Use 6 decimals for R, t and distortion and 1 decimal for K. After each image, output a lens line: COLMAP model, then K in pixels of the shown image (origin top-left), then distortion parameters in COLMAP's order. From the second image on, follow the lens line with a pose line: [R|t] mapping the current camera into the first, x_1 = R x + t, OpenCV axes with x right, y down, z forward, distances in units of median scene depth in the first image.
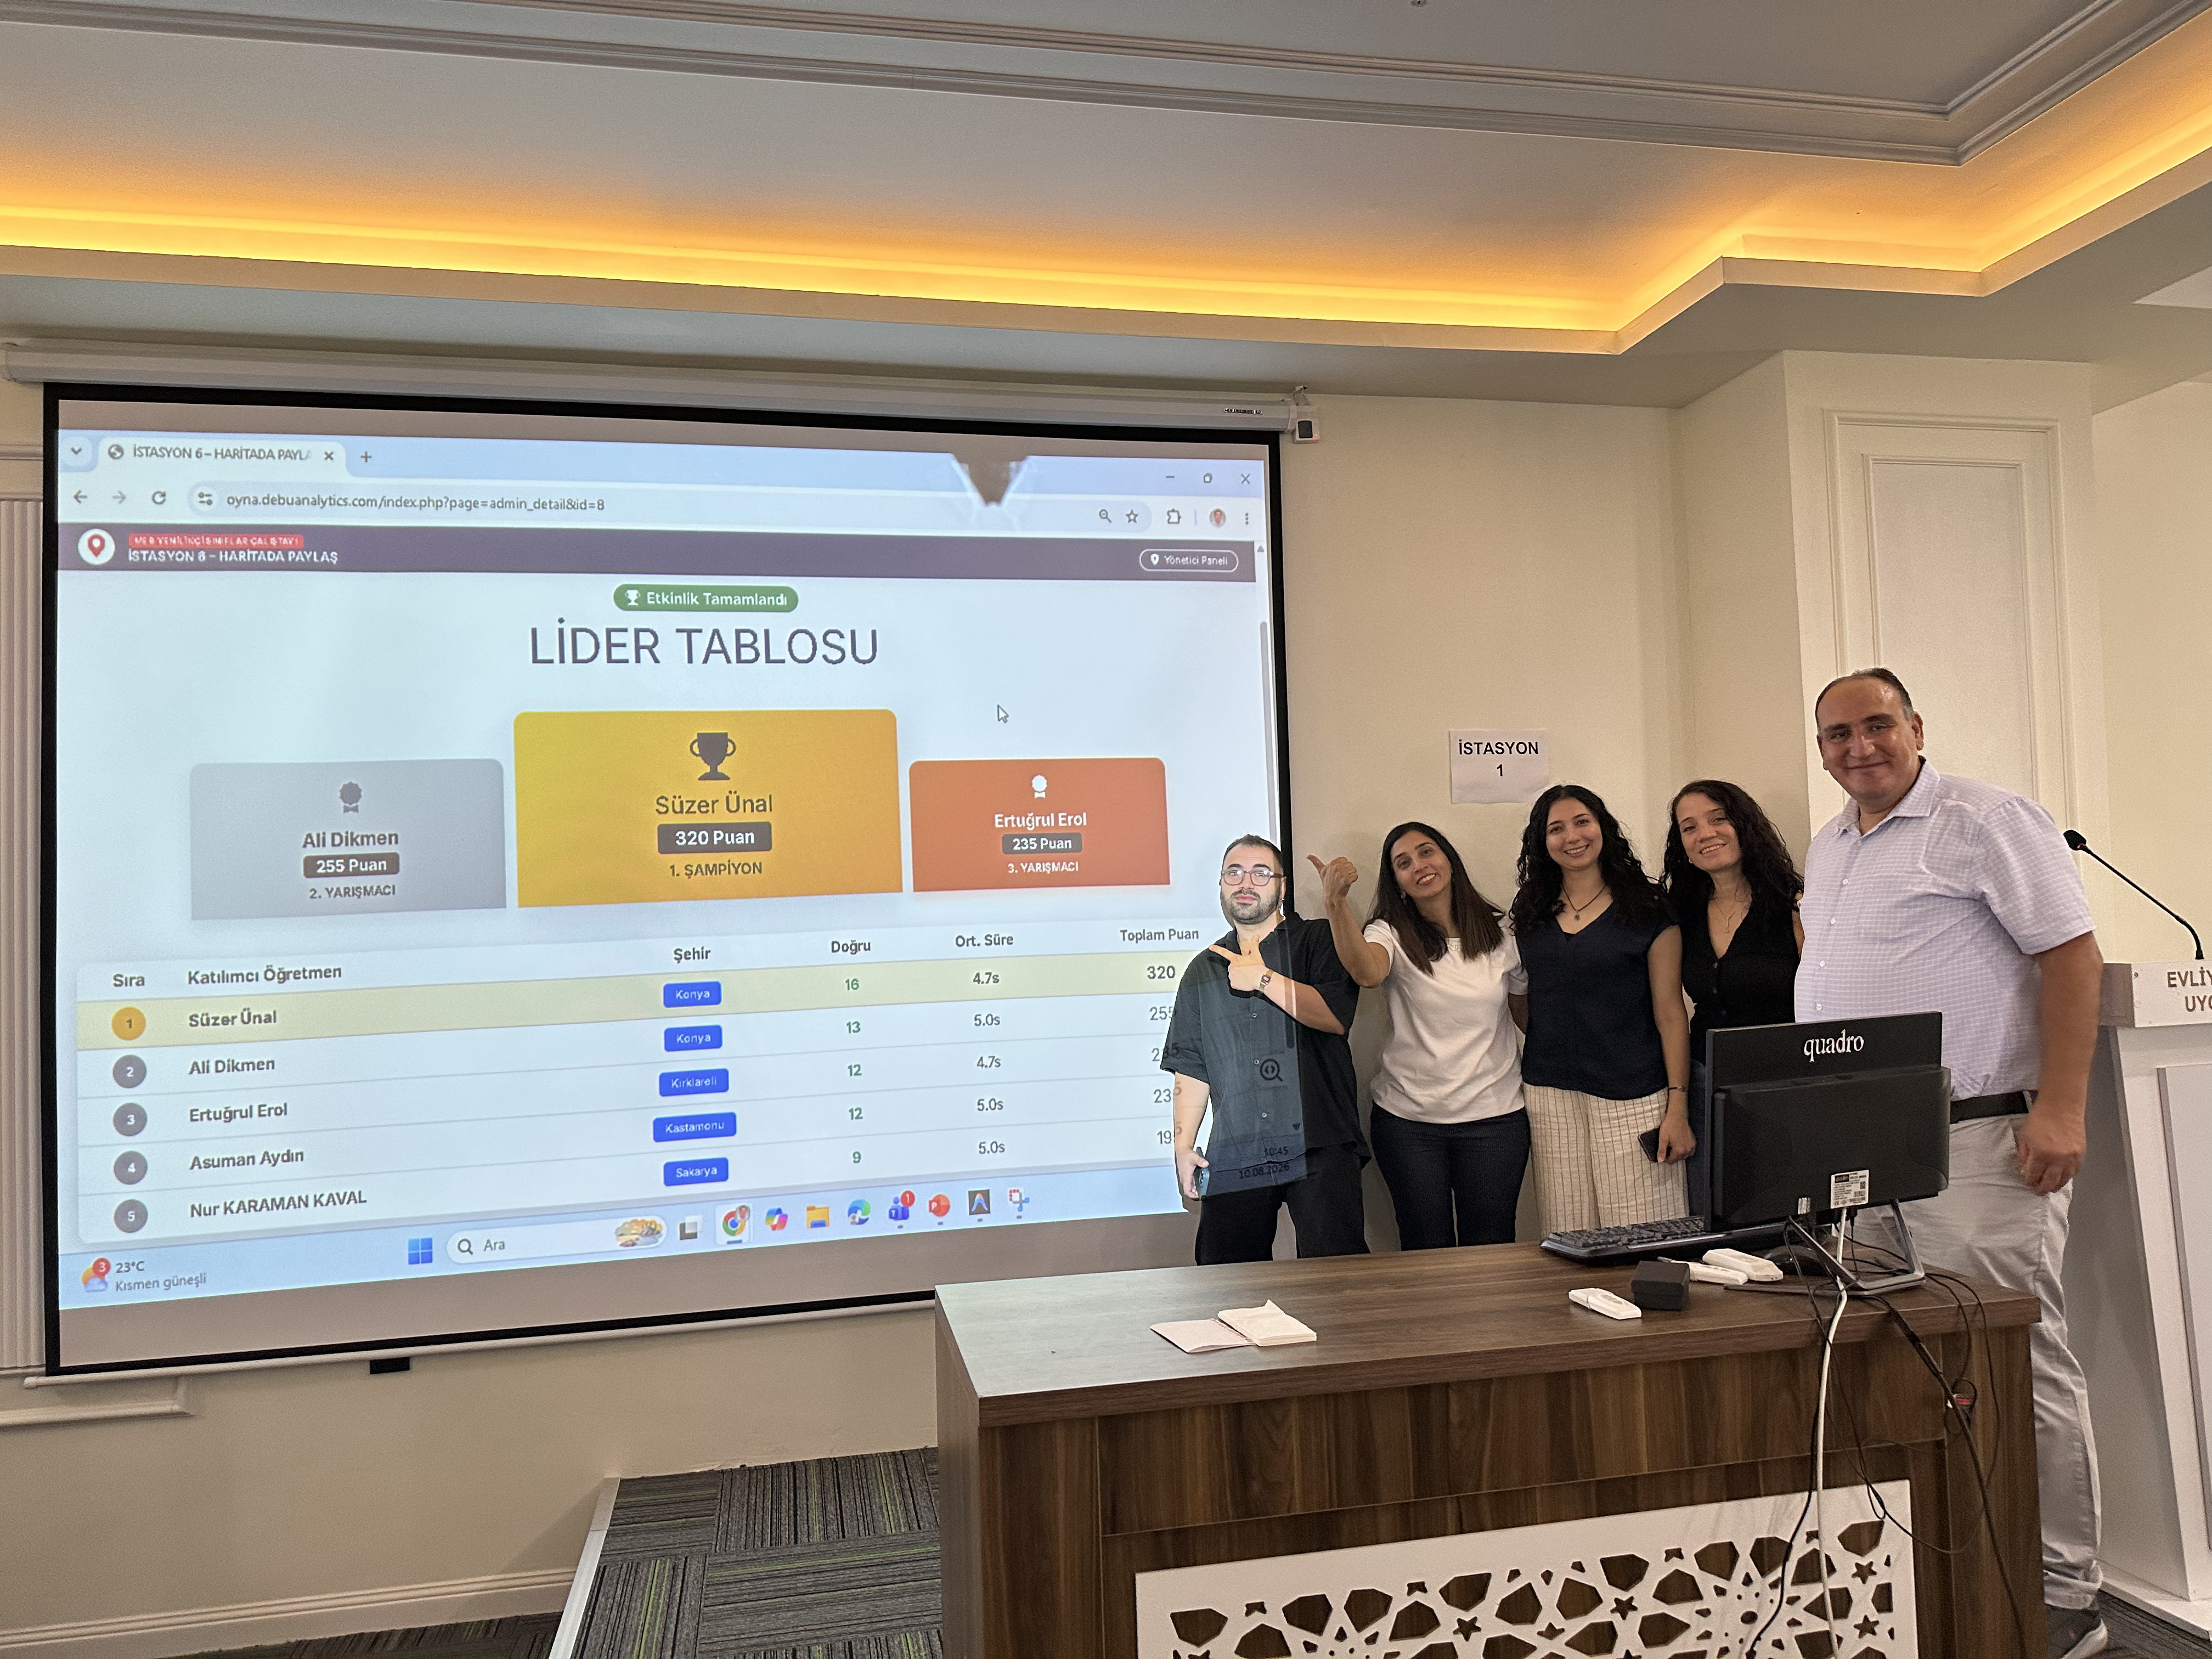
lens RADIAL K [[1571.1, 0, 1105.6], [0, 1571.1, 837.4], [0, 0, 1]] dist [0.013310, -0.012772]
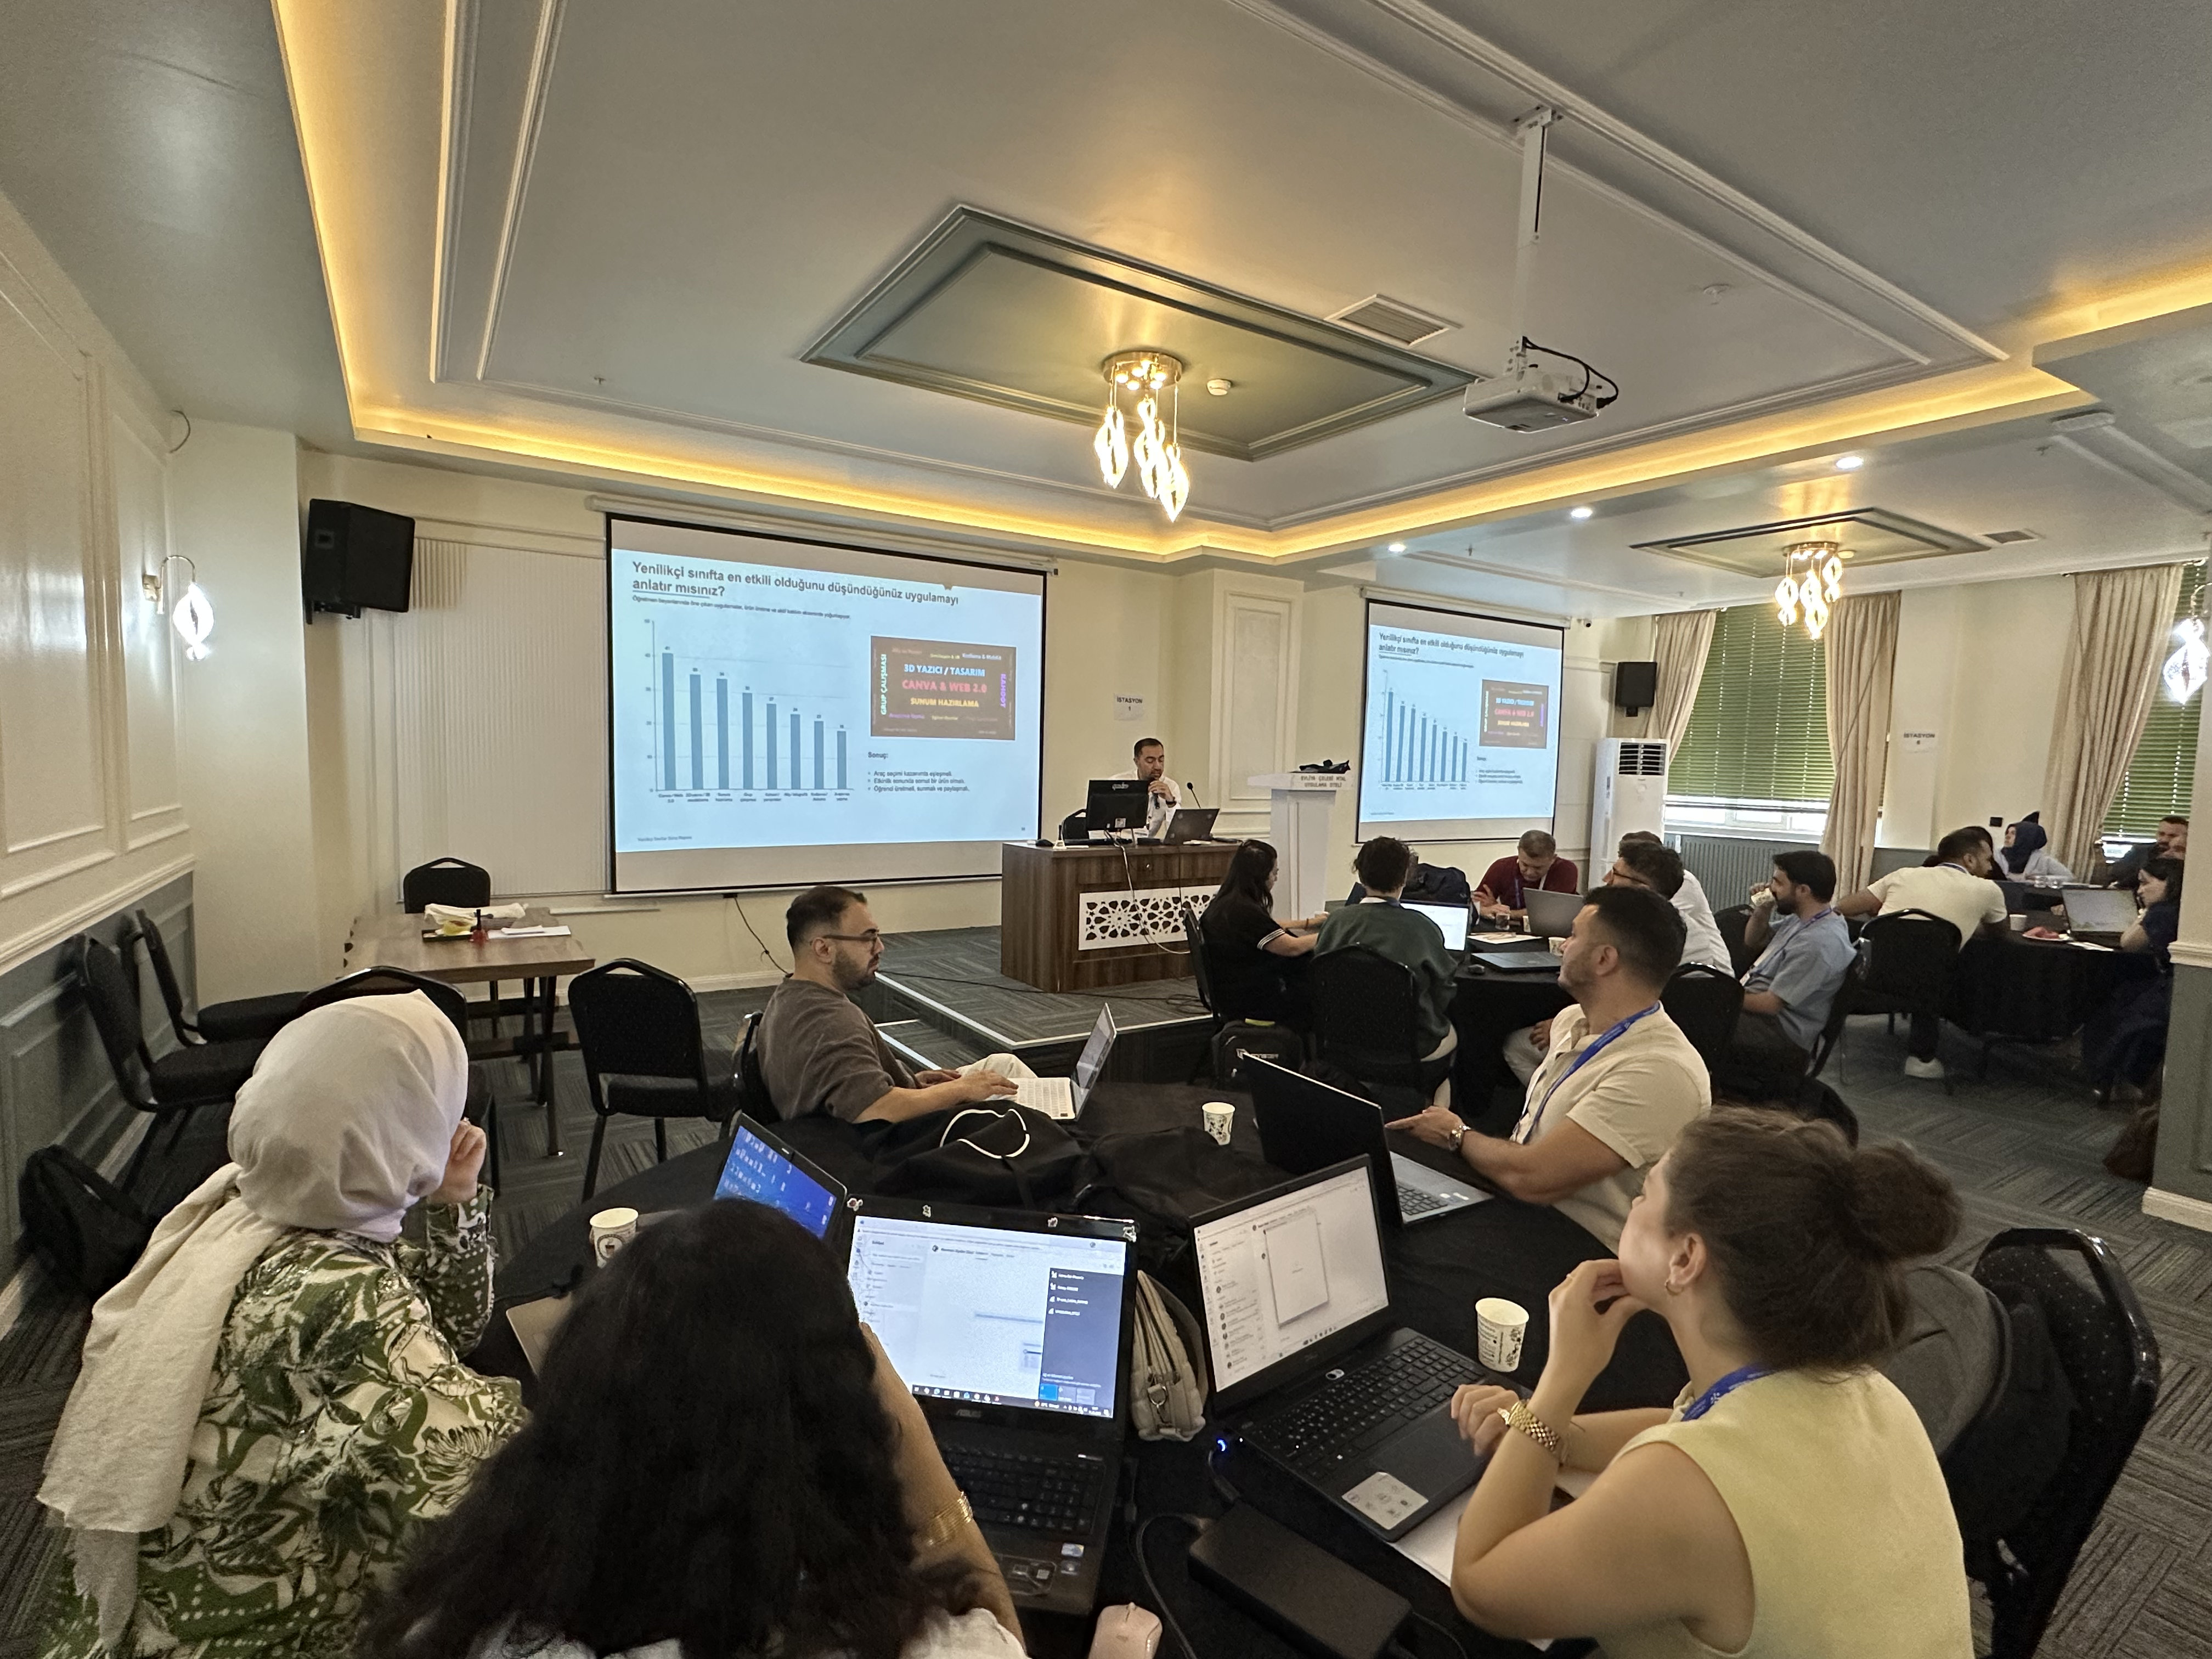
lens RADIAL K [[1047.1, 0, 1103.0], [0, 1047.1, 828.4], [0, 0, 1]] dist [-0.001693, -0.000053]
pose [[0.933516, 0.029882, 0.357289, -0.904801], [-0.070478, 0.992372, 0.101143, -0.015810], [-0.351541, -0.119600, 0.928501, -1.606135]]
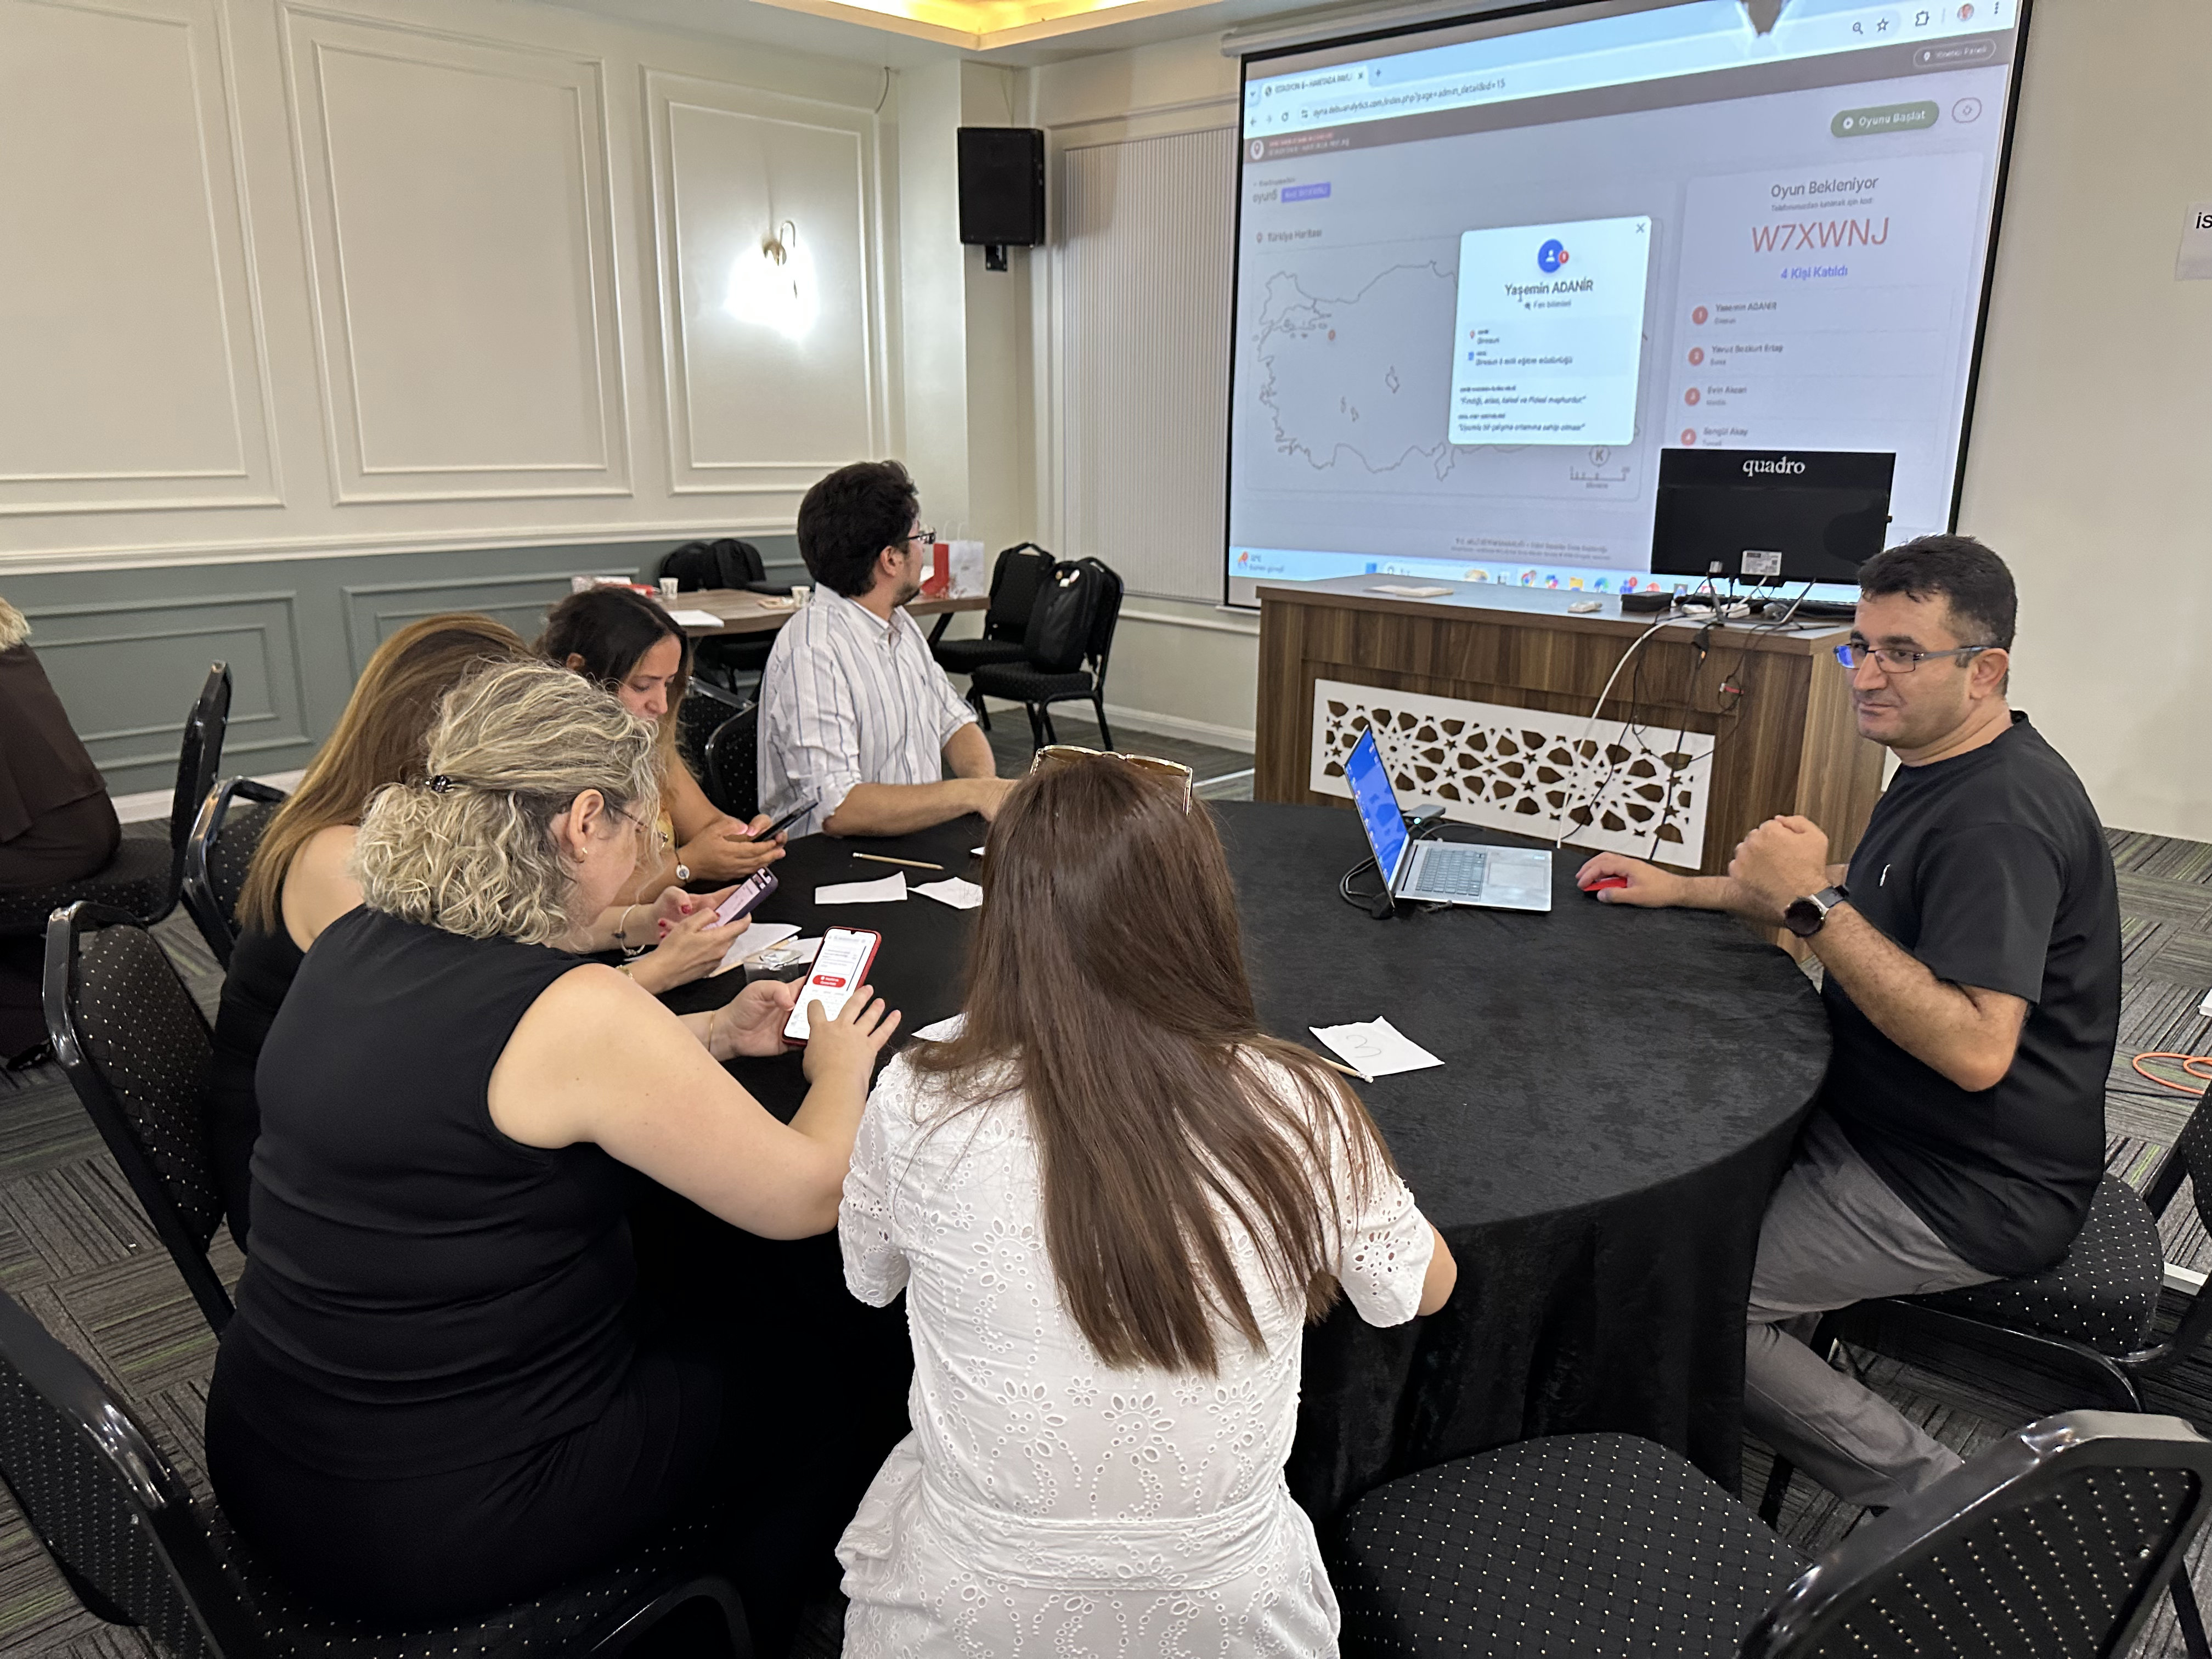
lens RADIAL K [[1571.1, 0, 1108.7], [0, 1571.1, 836.2], [0, 0, 1]] dist [0.013310, -0.012772]
pose [[0.565873, 0.248389, -0.786187, 1.510832], [0.015090, 0.950261, 0.311088, -0.009730], [0.824354, -0.187900, 0.533979, -0.416275]]
